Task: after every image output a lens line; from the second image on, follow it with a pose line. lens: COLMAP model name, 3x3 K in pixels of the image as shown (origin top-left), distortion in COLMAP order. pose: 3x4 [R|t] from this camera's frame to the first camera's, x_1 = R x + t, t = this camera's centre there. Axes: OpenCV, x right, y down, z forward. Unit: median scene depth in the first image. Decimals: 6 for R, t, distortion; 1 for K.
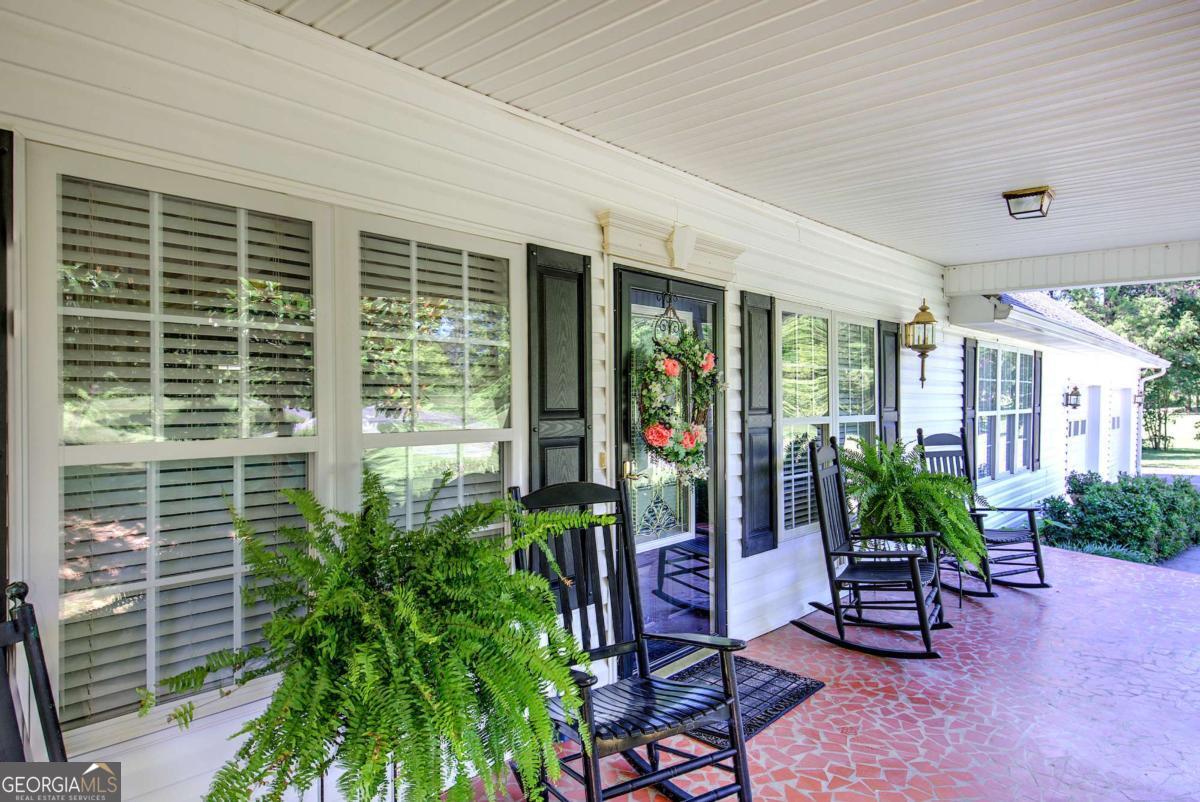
lens RADIAL K [[770.9, 0, 608.5], [0, 770.9, 404.2], [0, 0, 1]] dist [0.027422, 0.000577]
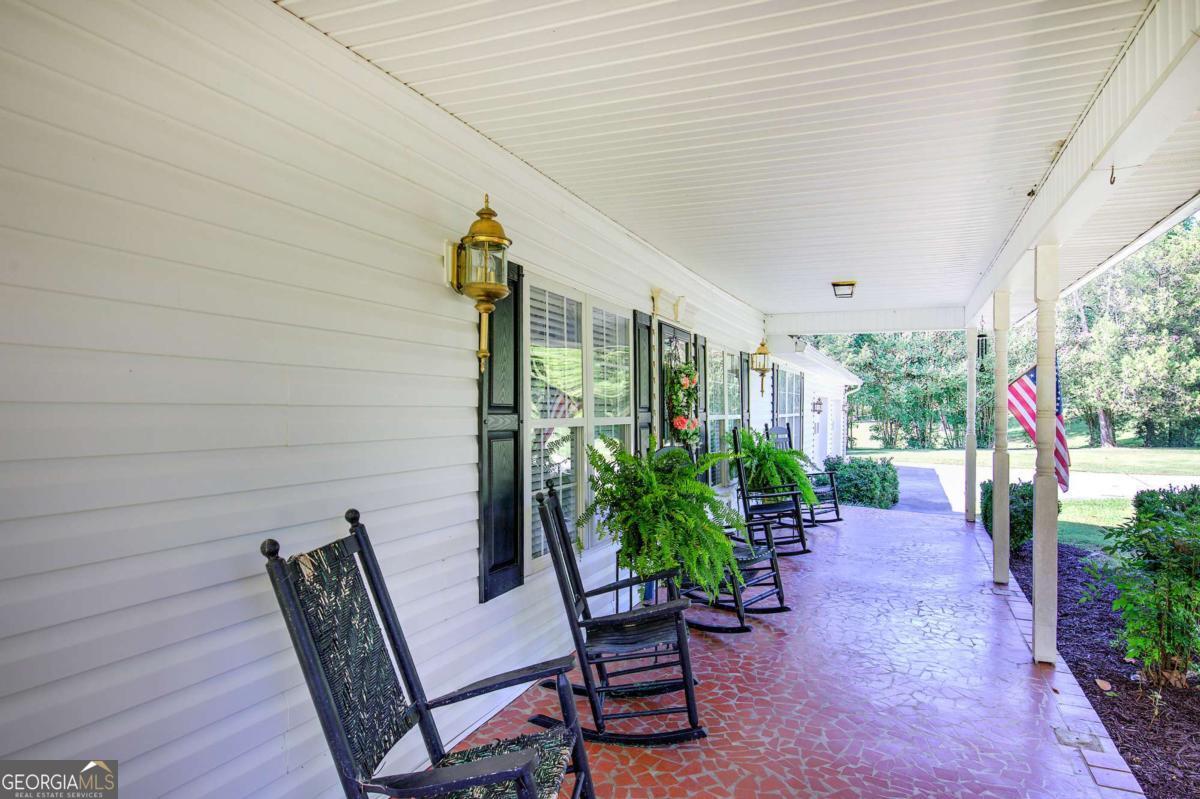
lens RADIAL K [[770.9, 0, 590.5], [0, 770.9, 403.1], [0, 0, 1]] dist [0.027422, 0.000577]
pose [[0.947524, 0.020083, 0.319052, -0.334727], [-0.018820, 0.999798, -0.007040, 0.006649], [-0.319129, 0.000666, 0.947711, -0.272358]]
